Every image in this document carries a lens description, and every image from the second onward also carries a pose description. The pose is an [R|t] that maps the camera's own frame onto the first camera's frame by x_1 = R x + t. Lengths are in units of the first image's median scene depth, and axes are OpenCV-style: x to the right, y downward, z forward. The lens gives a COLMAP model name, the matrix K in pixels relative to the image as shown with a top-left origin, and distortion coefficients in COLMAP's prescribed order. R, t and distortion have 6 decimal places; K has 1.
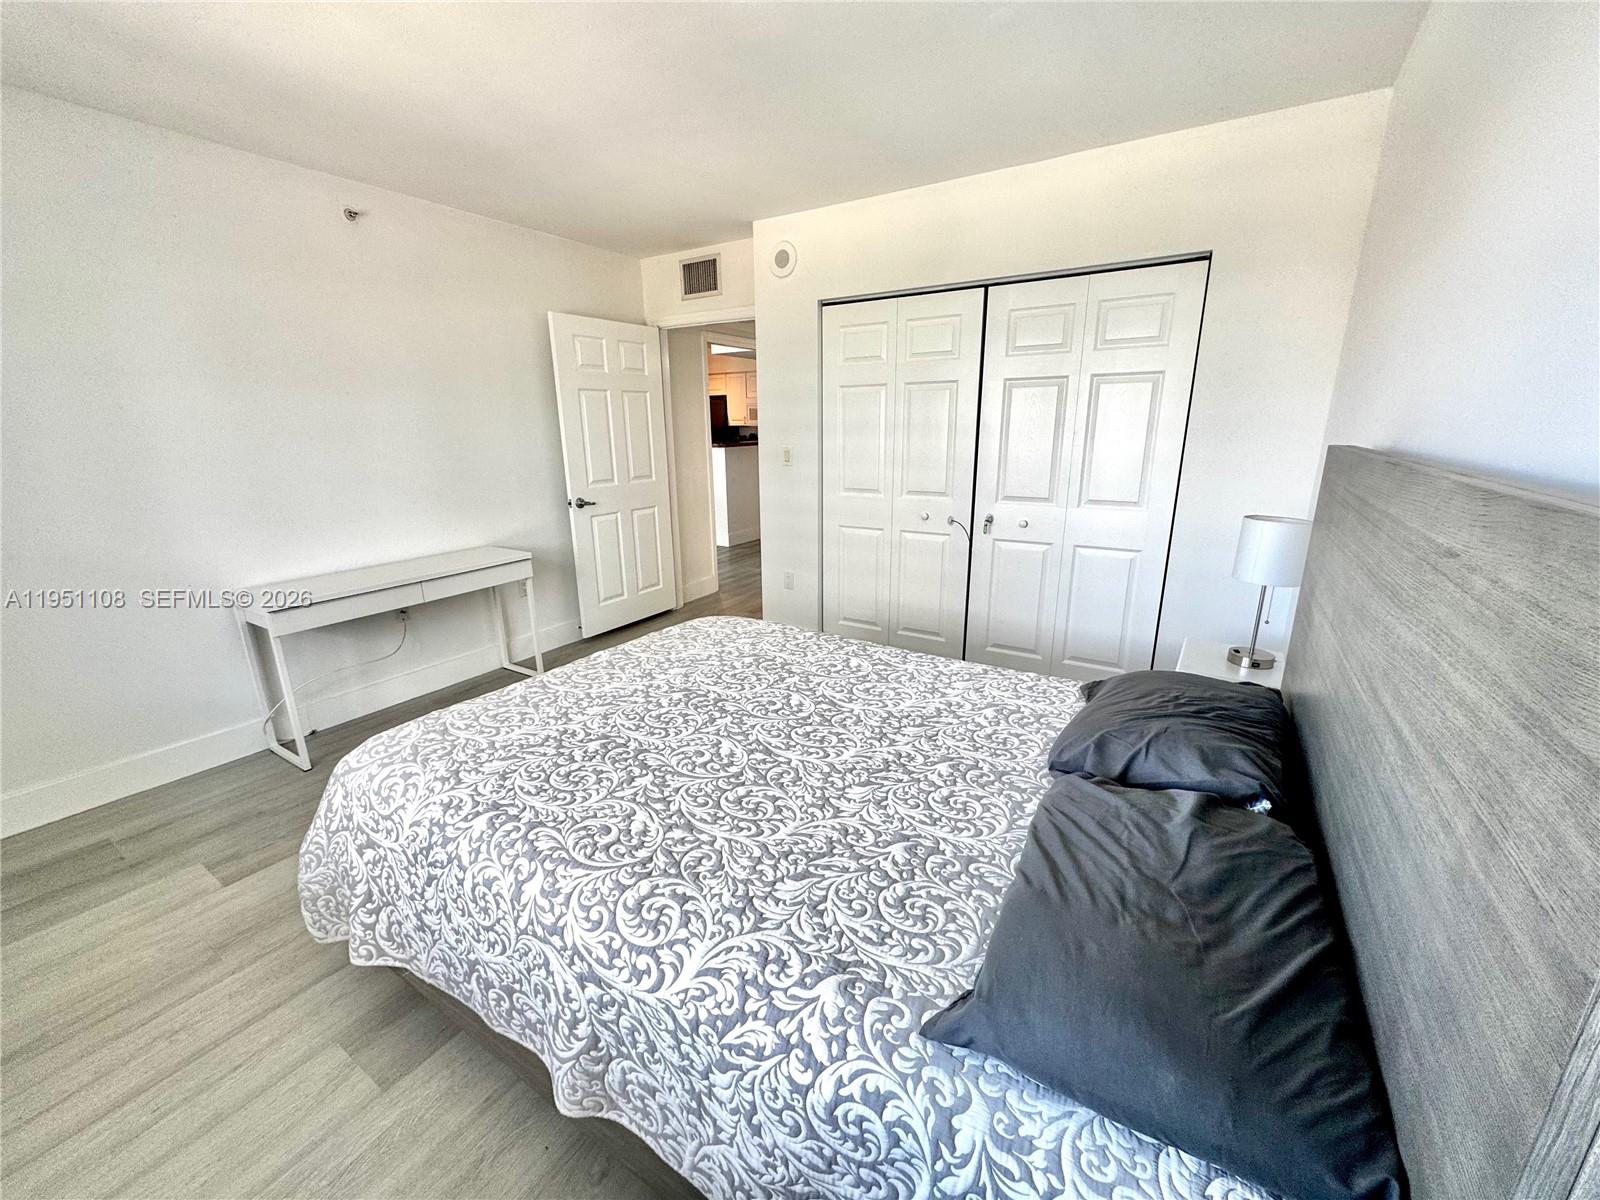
lens RADIAL K [[637.3, 0, 800.0], [0, 637.3, 600.0], [0, 0, 1]] dist [0.000969, 0.000007]
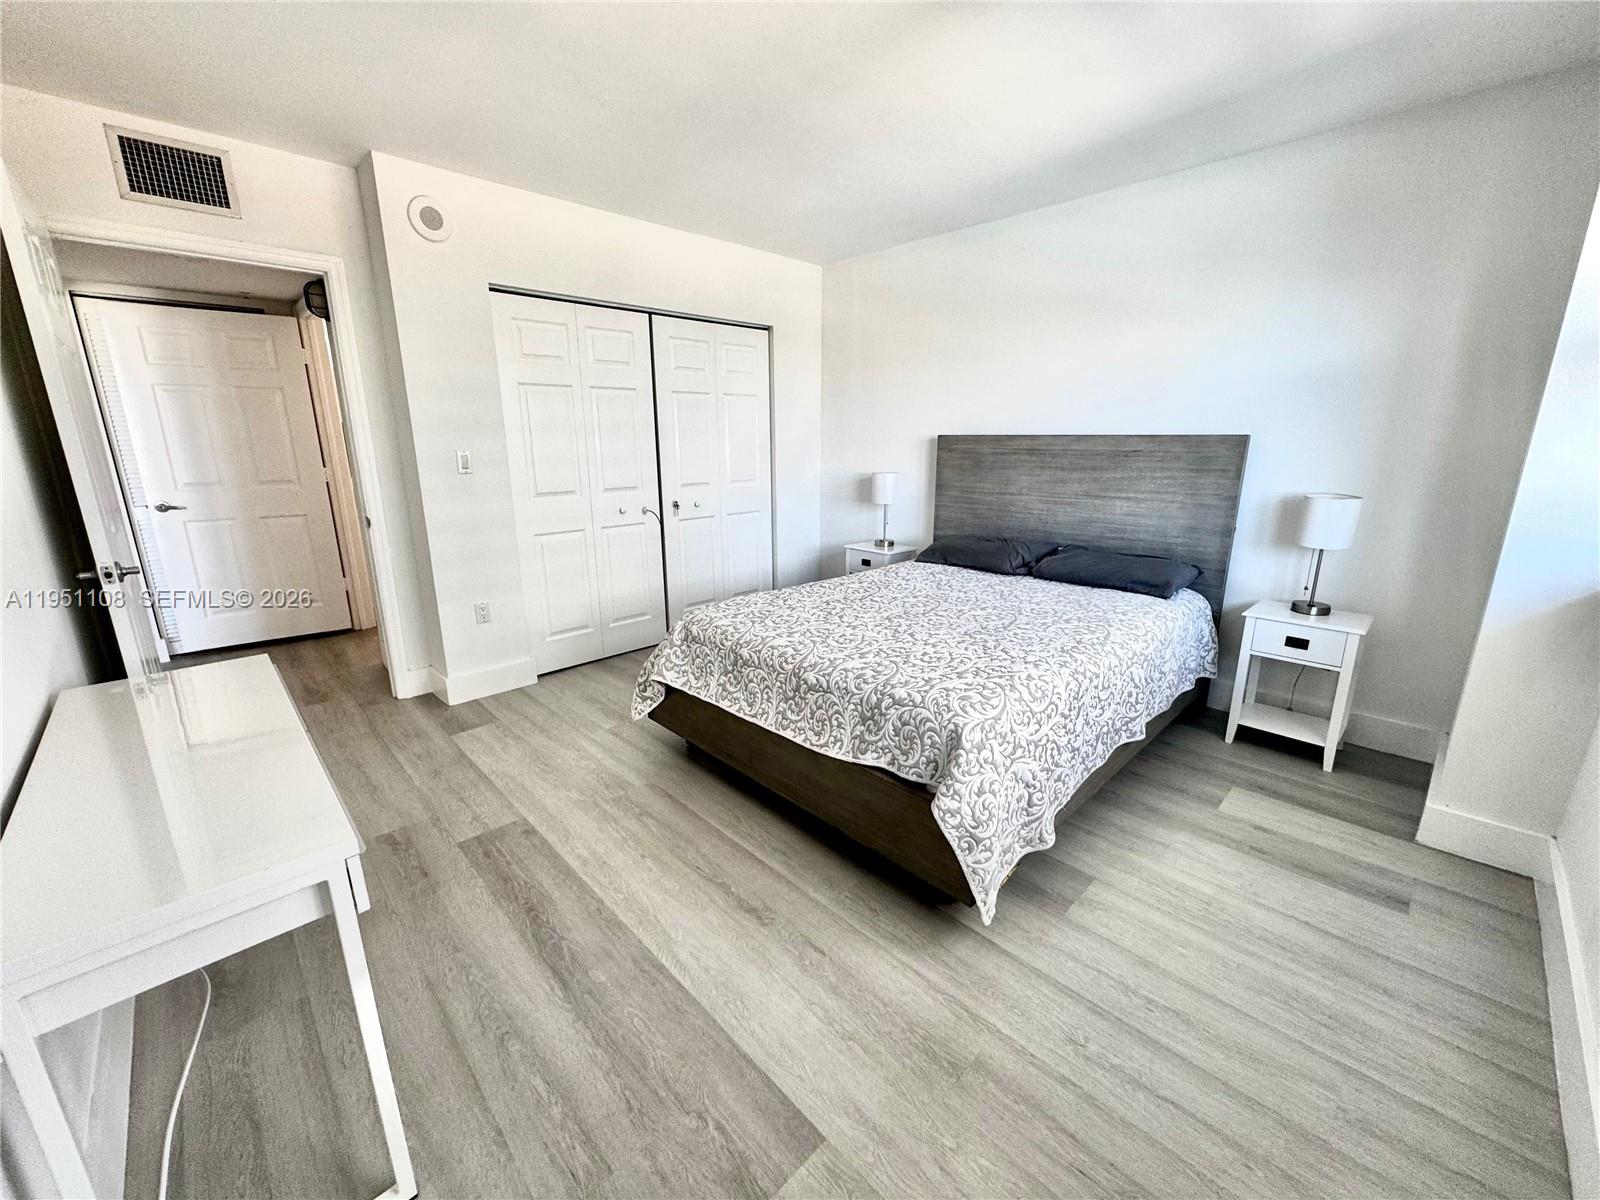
lens RADIAL K [[637.3, 0, 800.0], [0, 637.3, 600.0], [0, 0, 1]] dist [0.000969, 0.000007]
pose [[0.238863, -0.230855, 0.943213, -0.912977], [0.261575, 0.950722, 0.166451, -0.099761], [-0.935160, 0.206962, 0.287478, 0.495574]]
